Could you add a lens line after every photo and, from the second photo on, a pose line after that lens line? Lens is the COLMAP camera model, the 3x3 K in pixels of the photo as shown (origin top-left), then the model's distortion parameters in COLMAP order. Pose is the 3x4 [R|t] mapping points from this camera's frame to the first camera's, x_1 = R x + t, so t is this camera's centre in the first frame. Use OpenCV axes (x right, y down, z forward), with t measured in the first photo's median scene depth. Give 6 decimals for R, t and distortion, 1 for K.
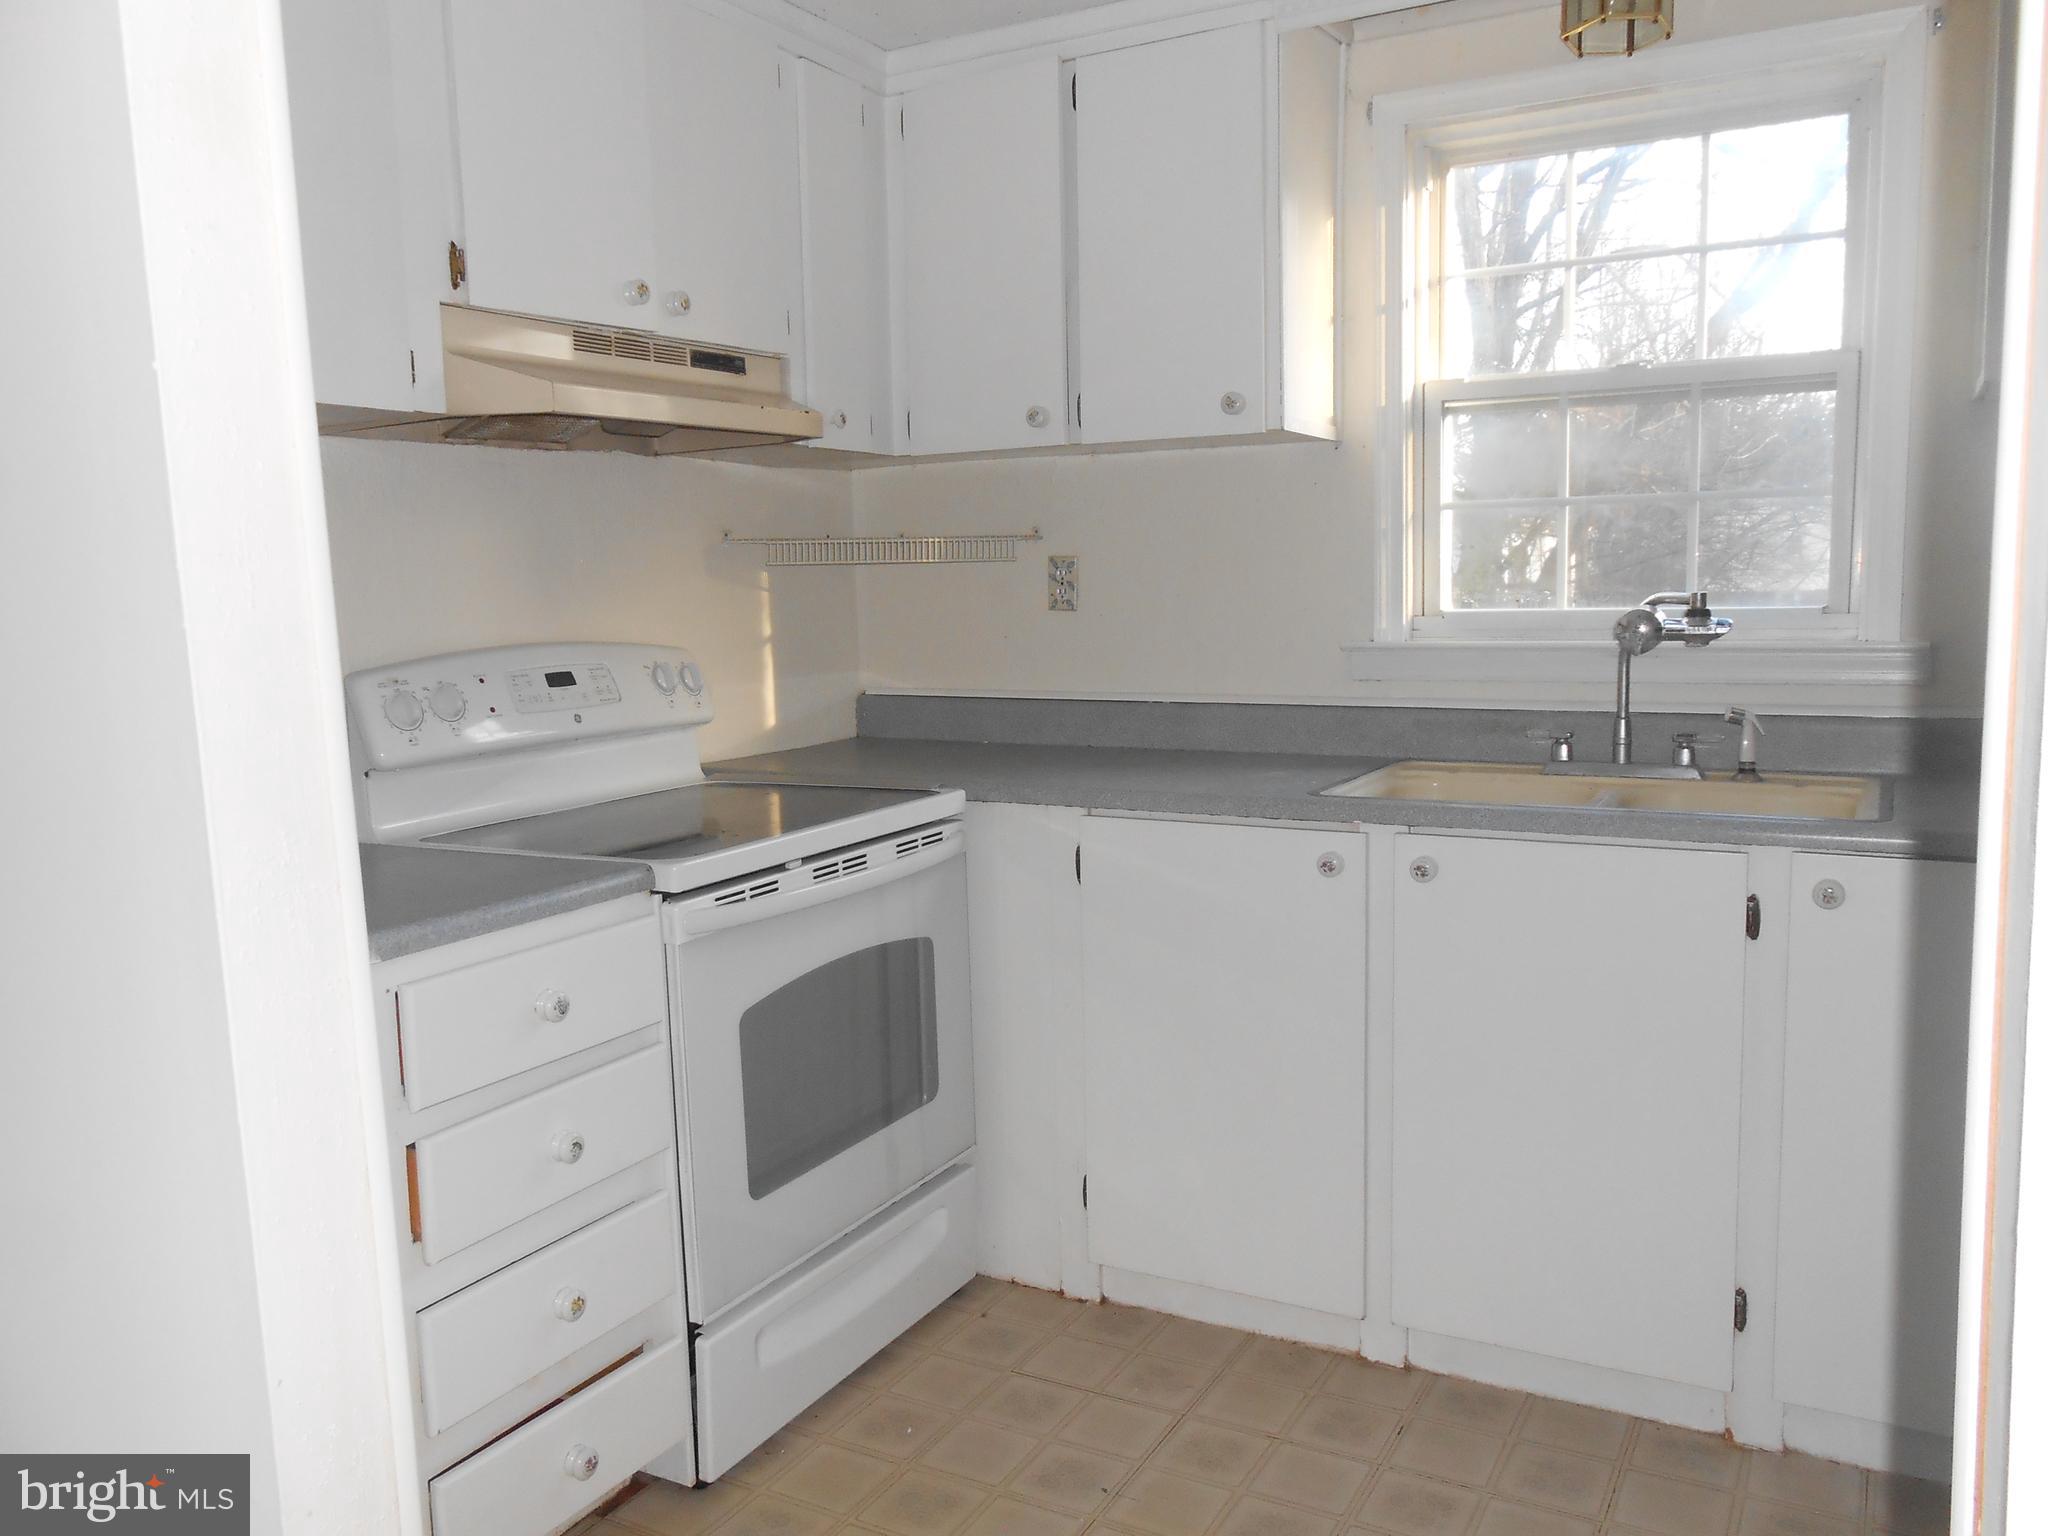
lens RADIAL K [[1590.1, 0, 1017.0], [0, 1590.1, 759.4], [0, 0, 1]] dist [-0.092178, 0.137392]
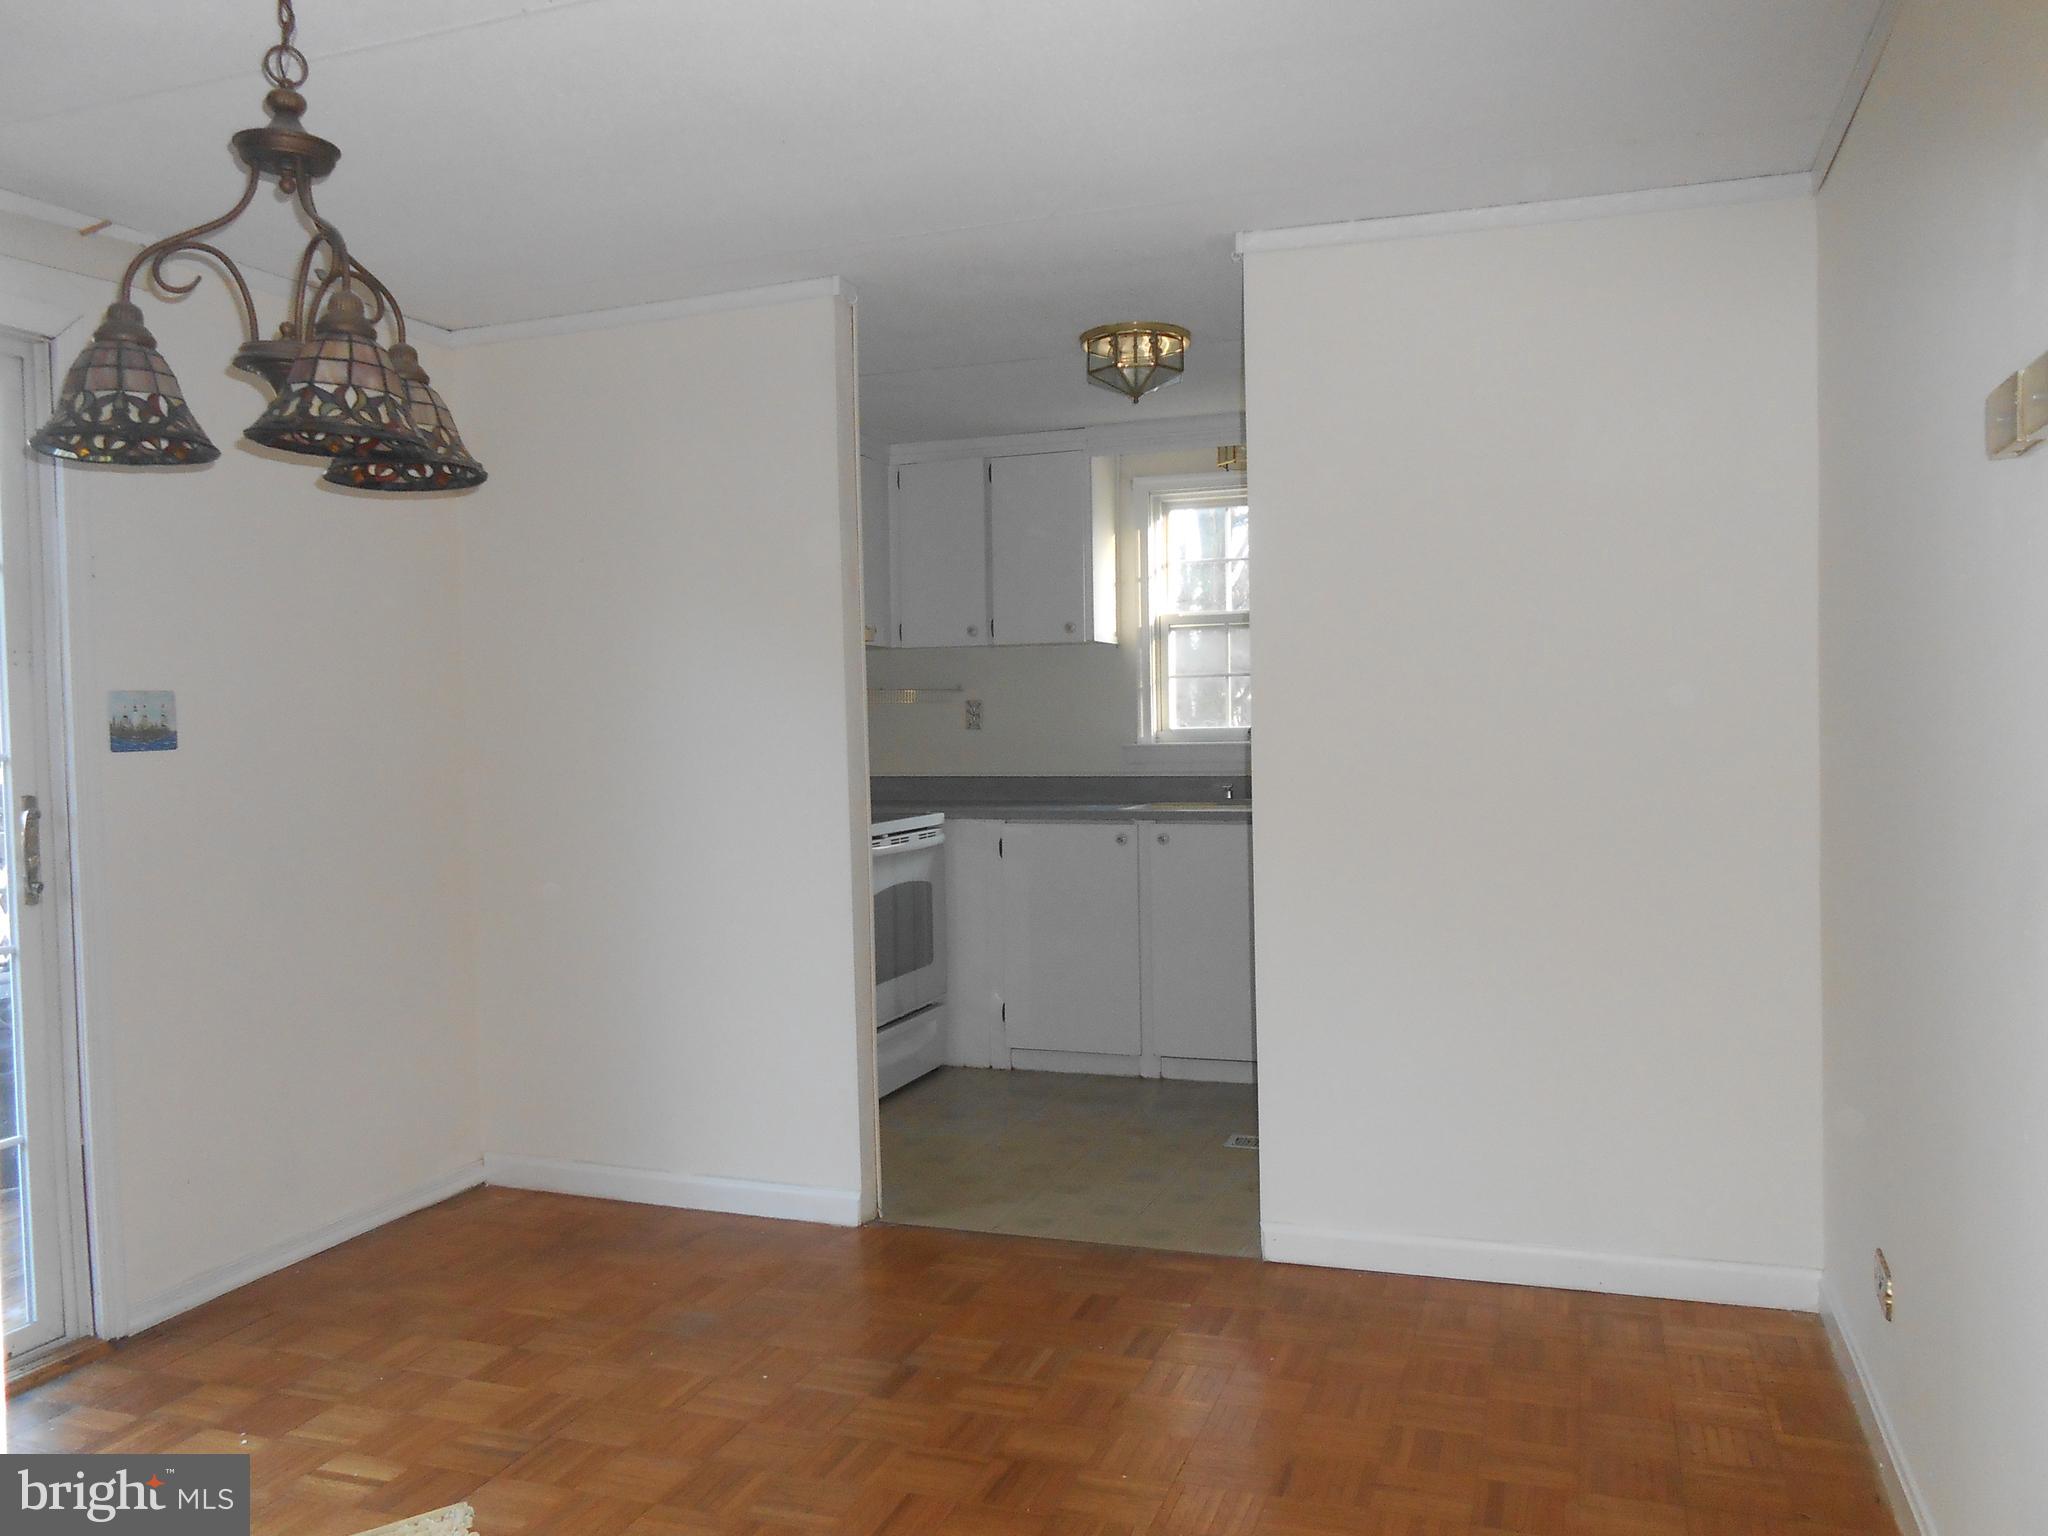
lens RADIAL K [[1590.1, 0, 1017.0], [0, 1590.1, 759.4], [0, 0, 1]] dist [-0.092178, 0.137392]
pose [[0.987874, 0.003712, 0.155215, -0.244360], [0.011051, 0.995497, -0.094144, 0.137374], [-0.154866, 0.094718, 0.983385, -0.981672]]
